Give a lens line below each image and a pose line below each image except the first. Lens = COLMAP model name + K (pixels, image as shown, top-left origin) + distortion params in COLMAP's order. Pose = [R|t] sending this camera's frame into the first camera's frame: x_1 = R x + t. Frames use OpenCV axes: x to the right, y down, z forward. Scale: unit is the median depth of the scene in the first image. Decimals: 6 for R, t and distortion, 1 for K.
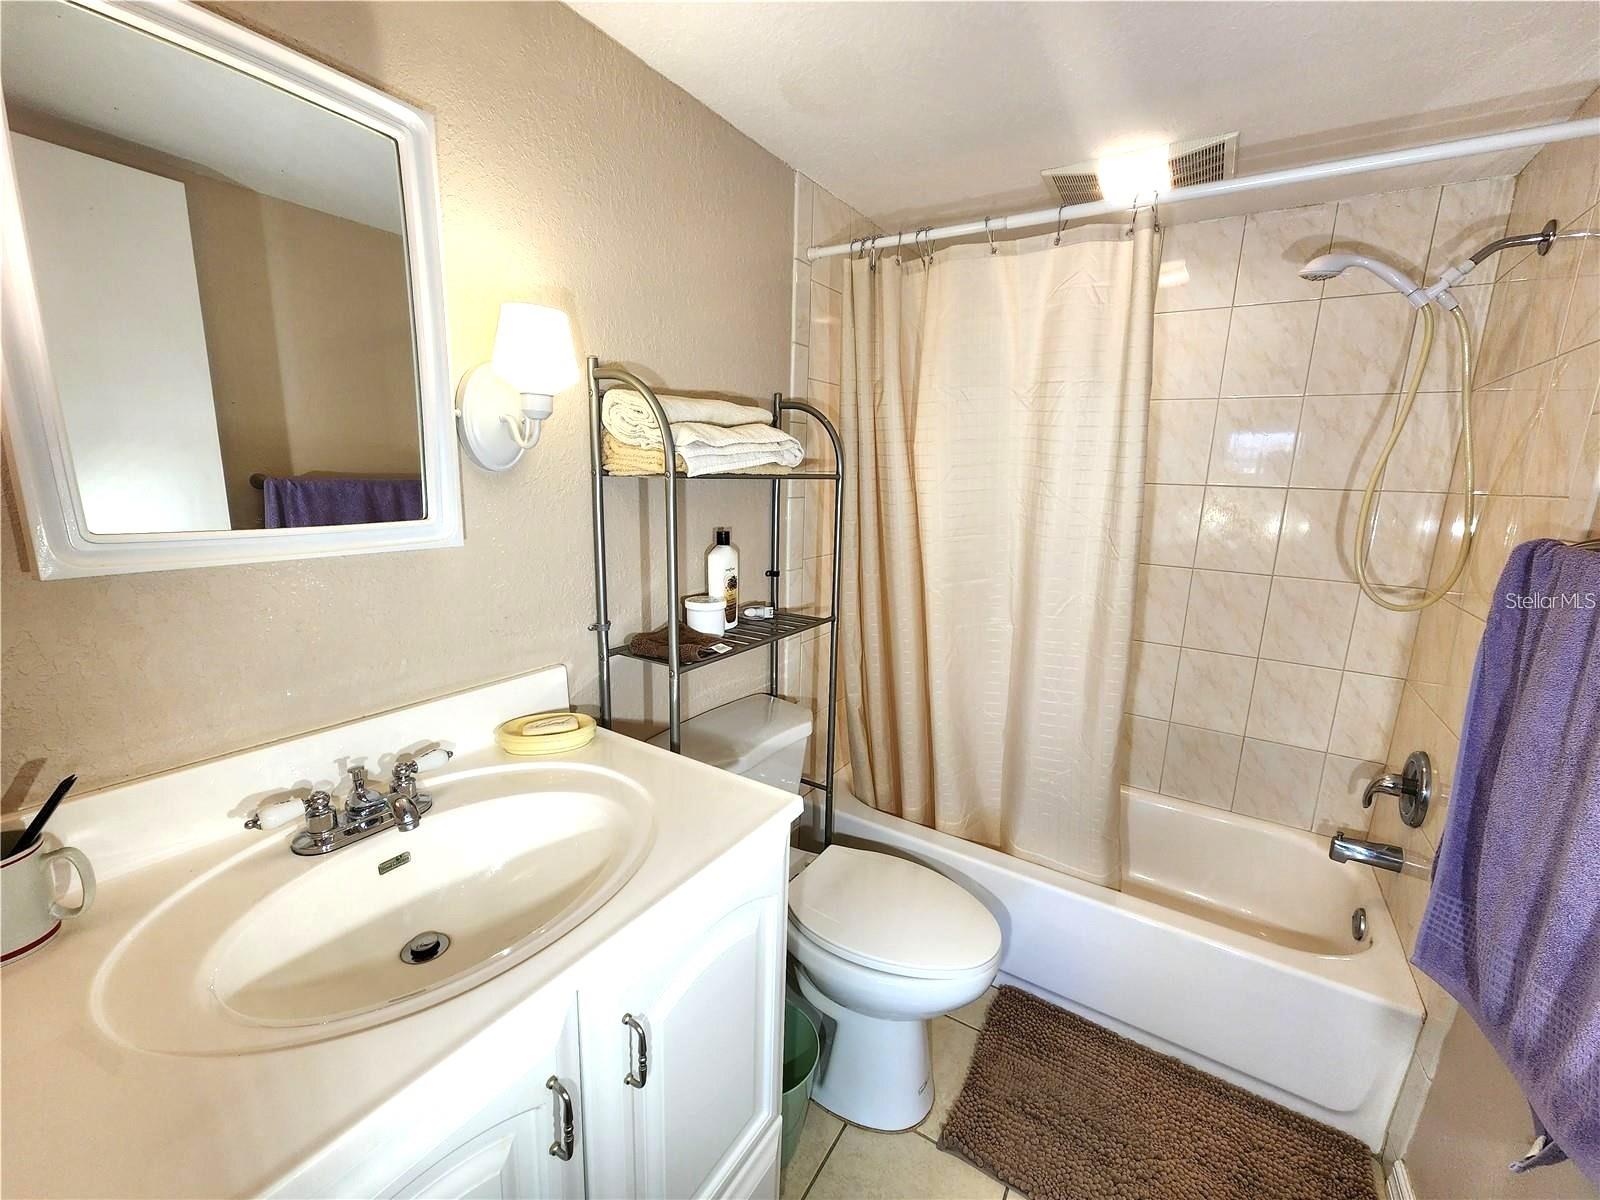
lens RADIAL K [[660.6, 0, 803.2], [0, 660.6, 604.0], [0, 0, 1]] dist [0.001765, 0.000273]
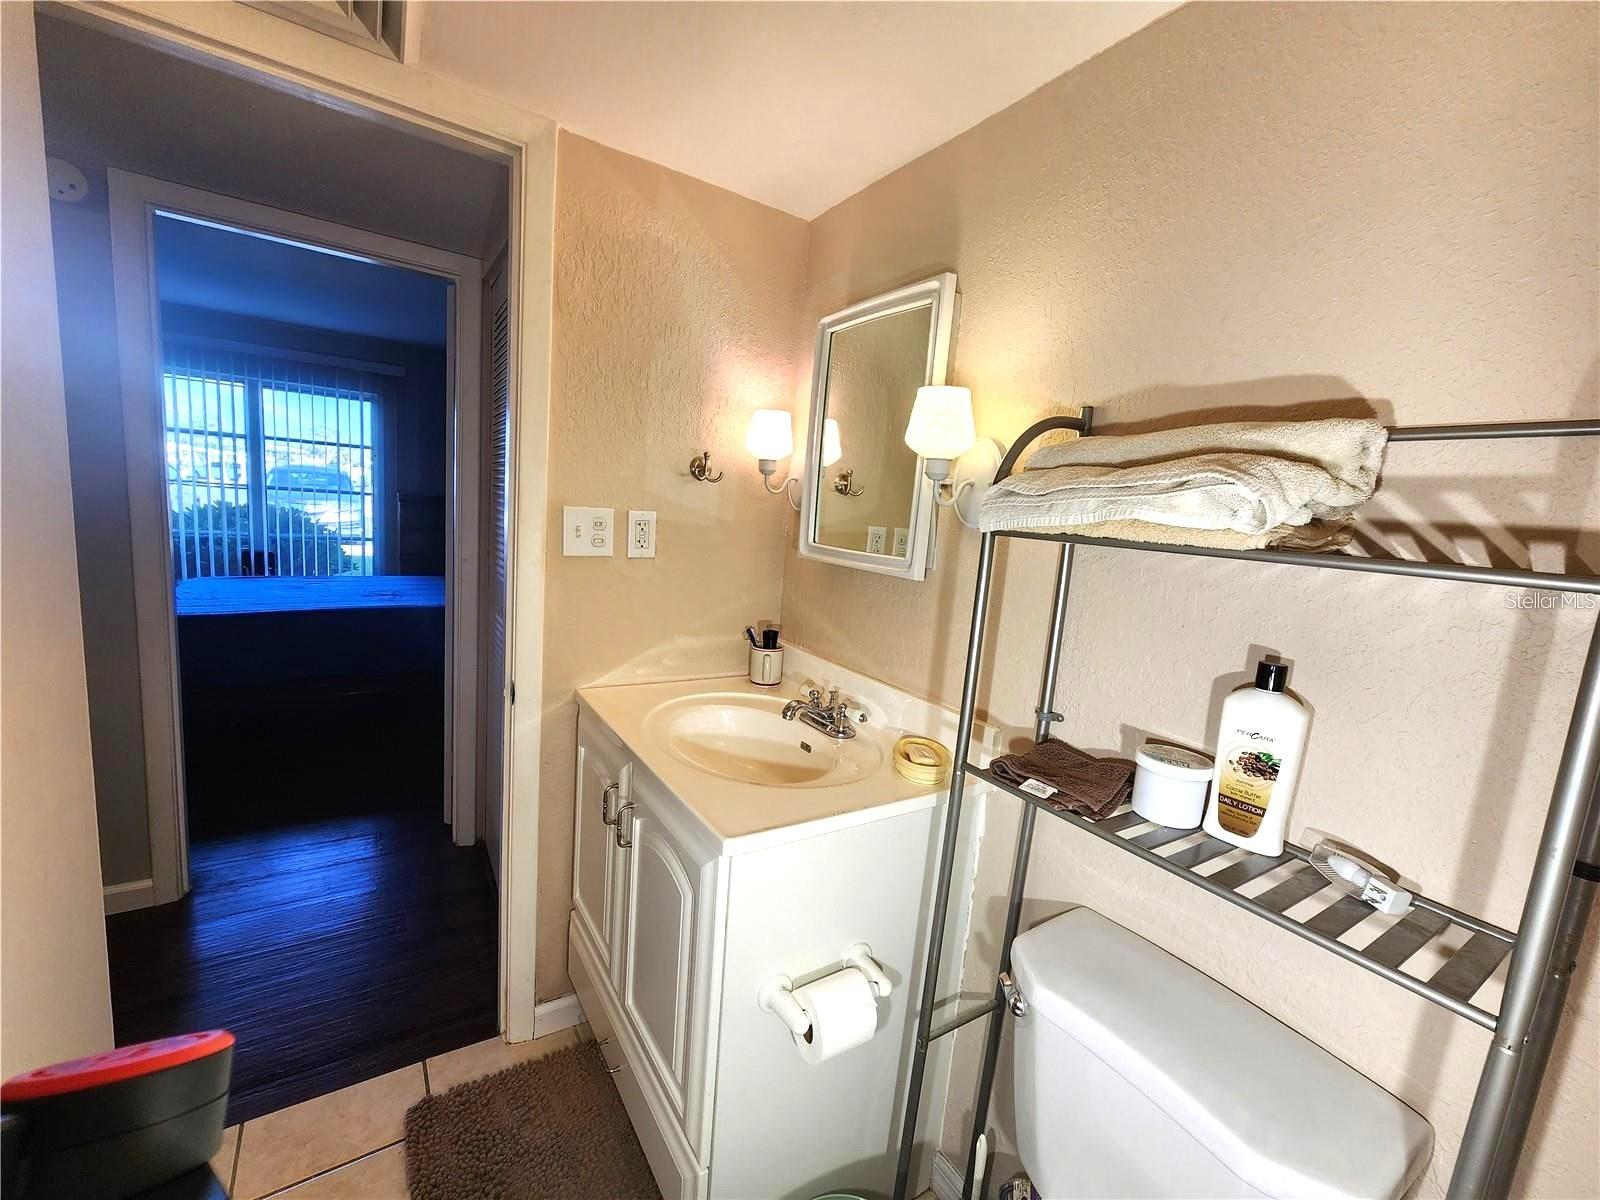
lens RADIAL K [[649.7, 0, 770.2], [0, 649.7, 605.2], [0, 0, 1]] dist [0.000456, 0.000038]
pose [[-0.427405, 0.069258, -0.901403, 0.506798], [-0.261063, 0.945131, 0.196402, -0.149647], [0.865547, 0.319266, -0.385873, 0.836234]]
